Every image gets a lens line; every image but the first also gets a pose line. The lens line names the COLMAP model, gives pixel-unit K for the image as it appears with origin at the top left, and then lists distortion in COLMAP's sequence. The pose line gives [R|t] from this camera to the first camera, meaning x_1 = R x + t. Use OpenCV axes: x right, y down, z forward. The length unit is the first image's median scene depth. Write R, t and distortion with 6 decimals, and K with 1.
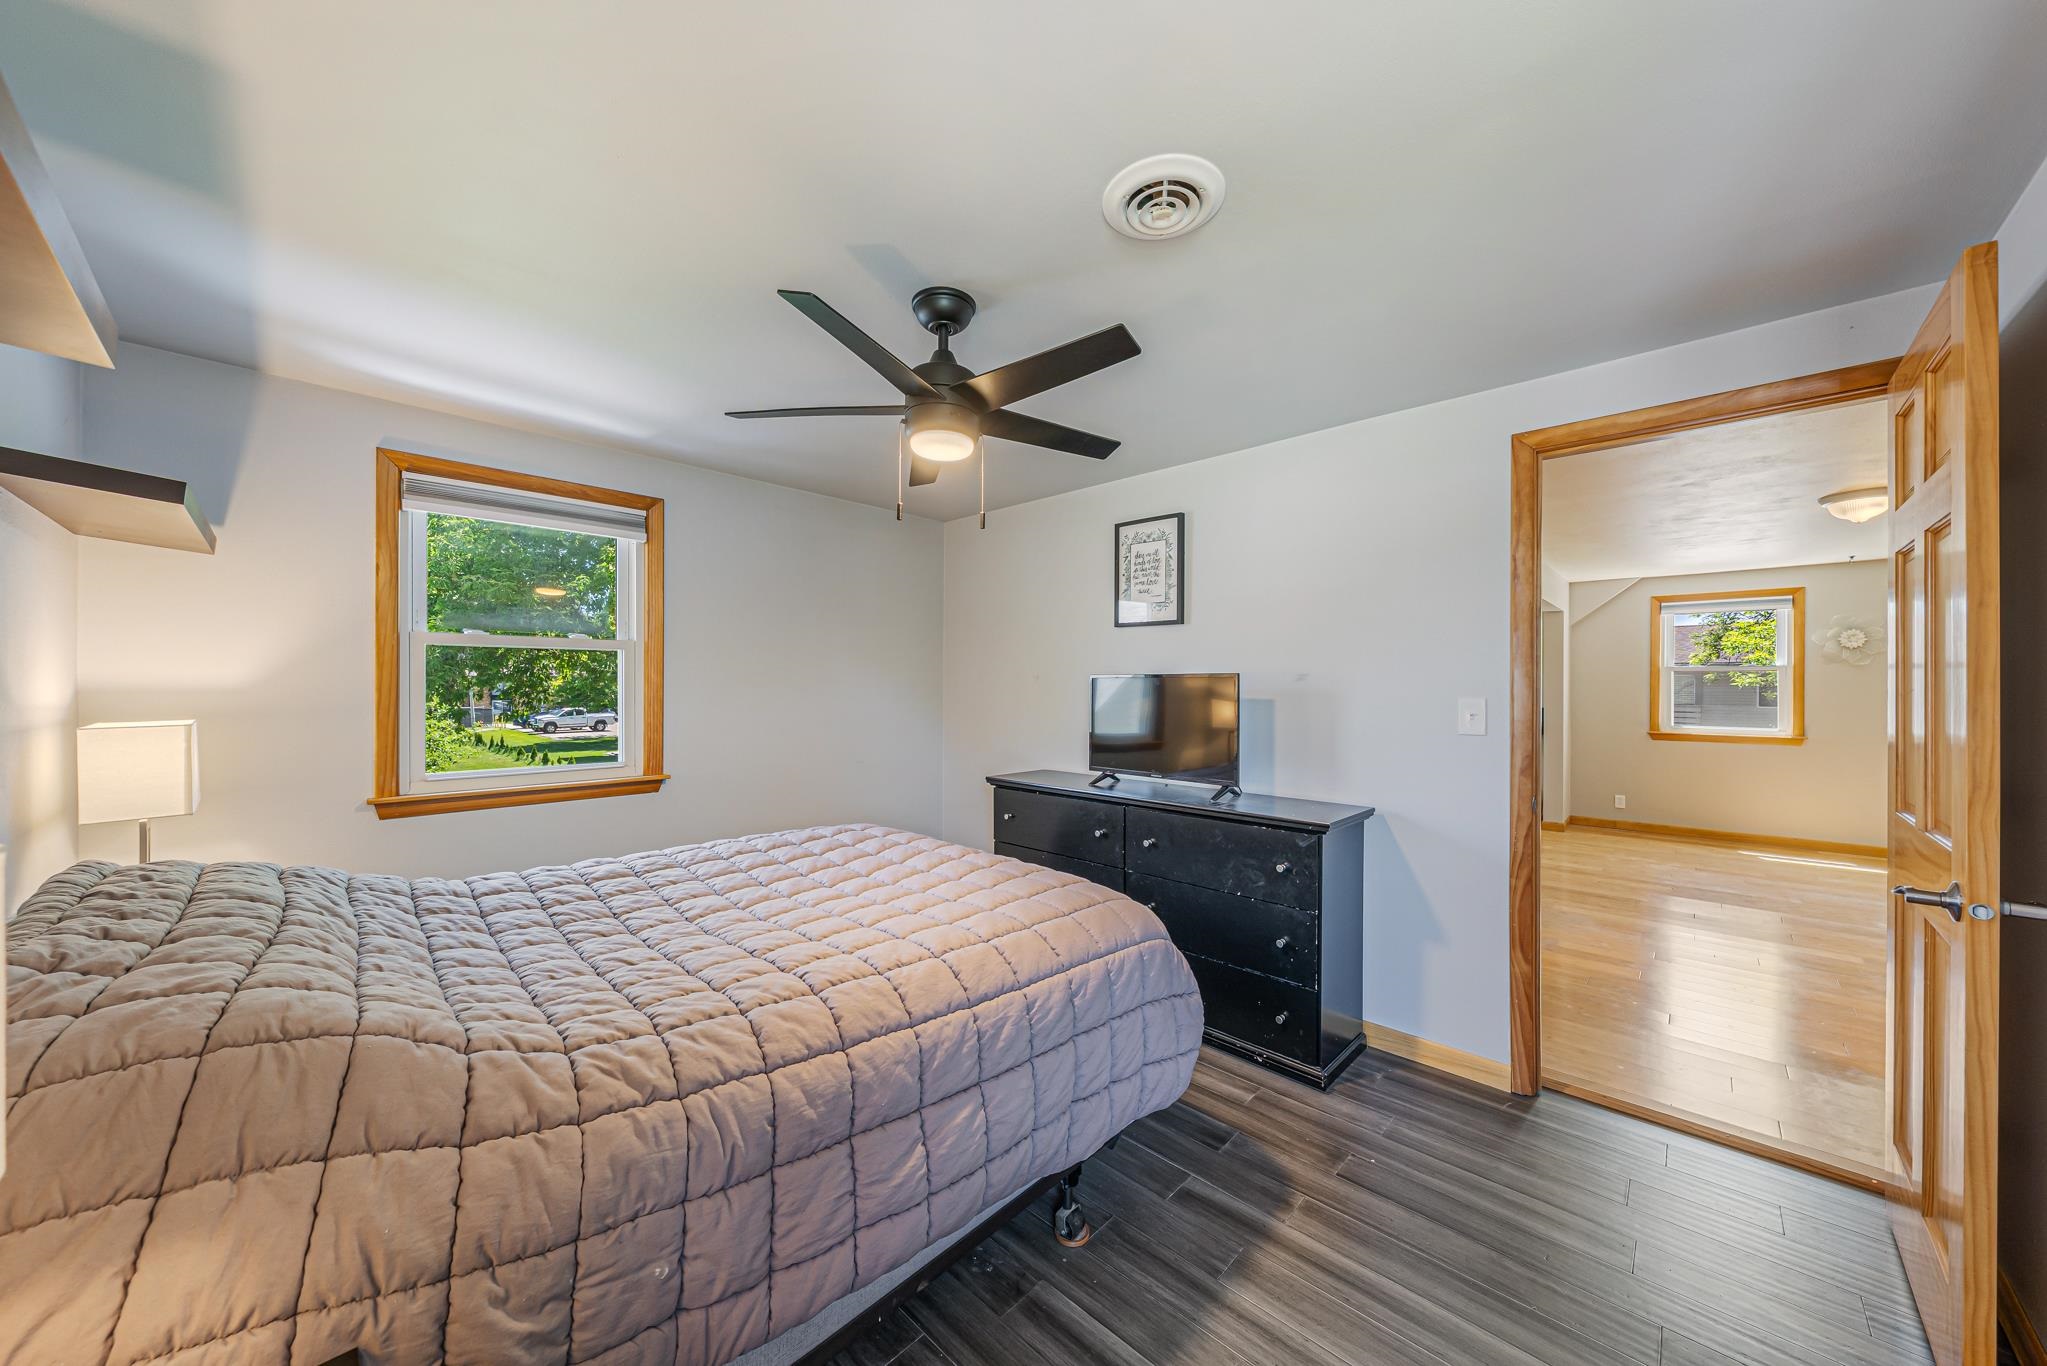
lens RADIAL K [[705.3, 0, 1024.1], [0, 705.3, 688.4], [0, 0, 1]] dist [0.001153, 0.000129]
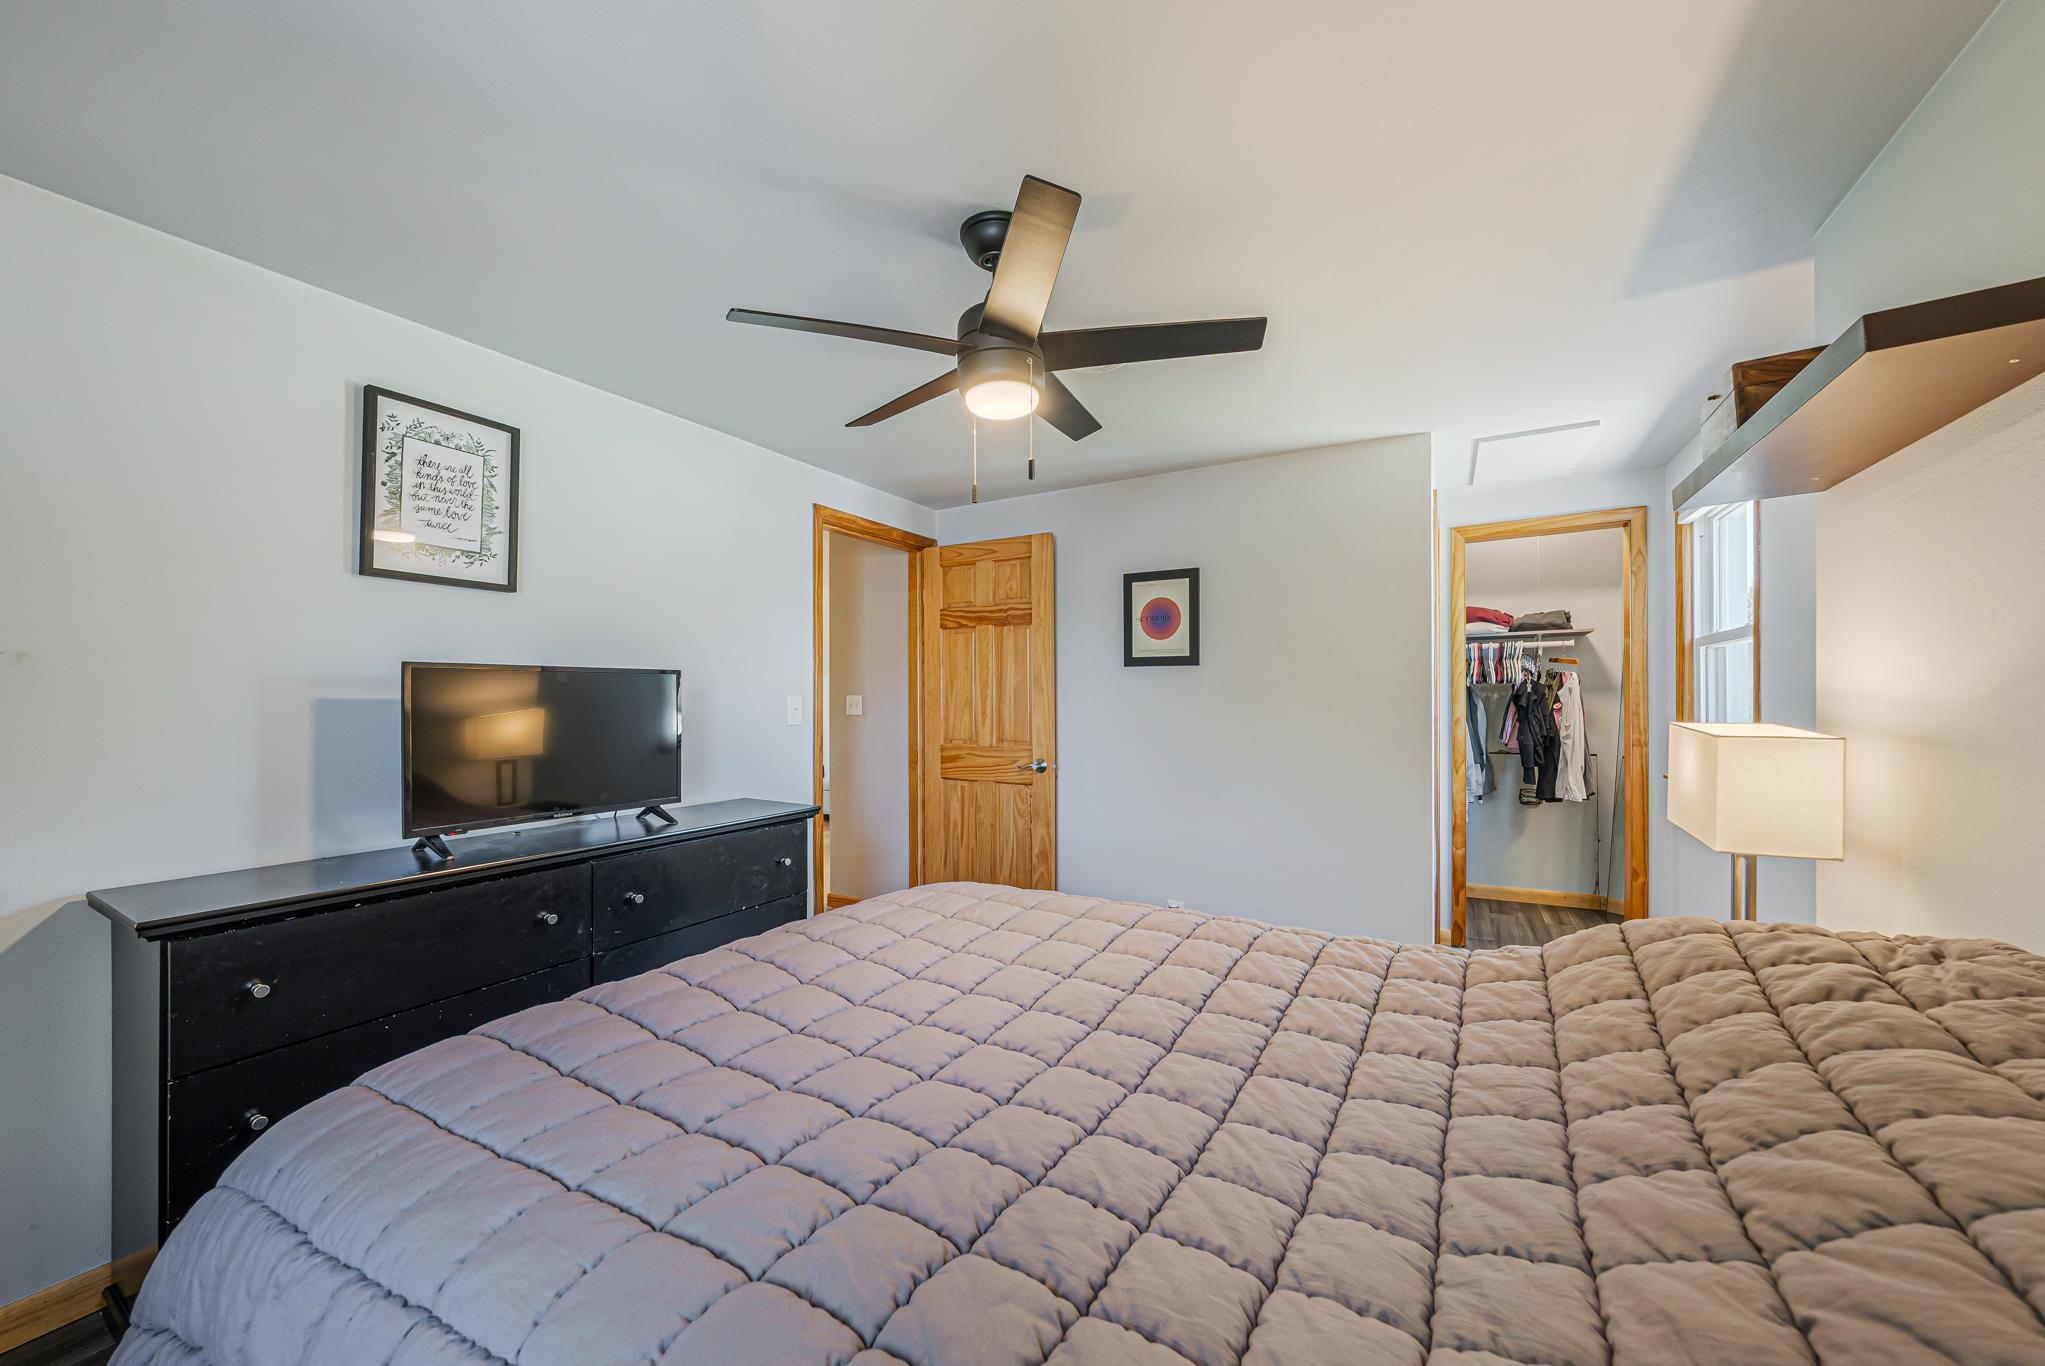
lens RADIAL K [[763.3, 0, 1019.5], [0, 763.3, 688.1], [0, 0, 1]] dist [-0.010410, -0.000081]
pose [[-0.243679, 0.010383, 0.969800, -0.587603], [0.007698, 0.999932, -0.008772, 0.010579], [-0.969825, 0.005328, -0.243743, 0.691894]]
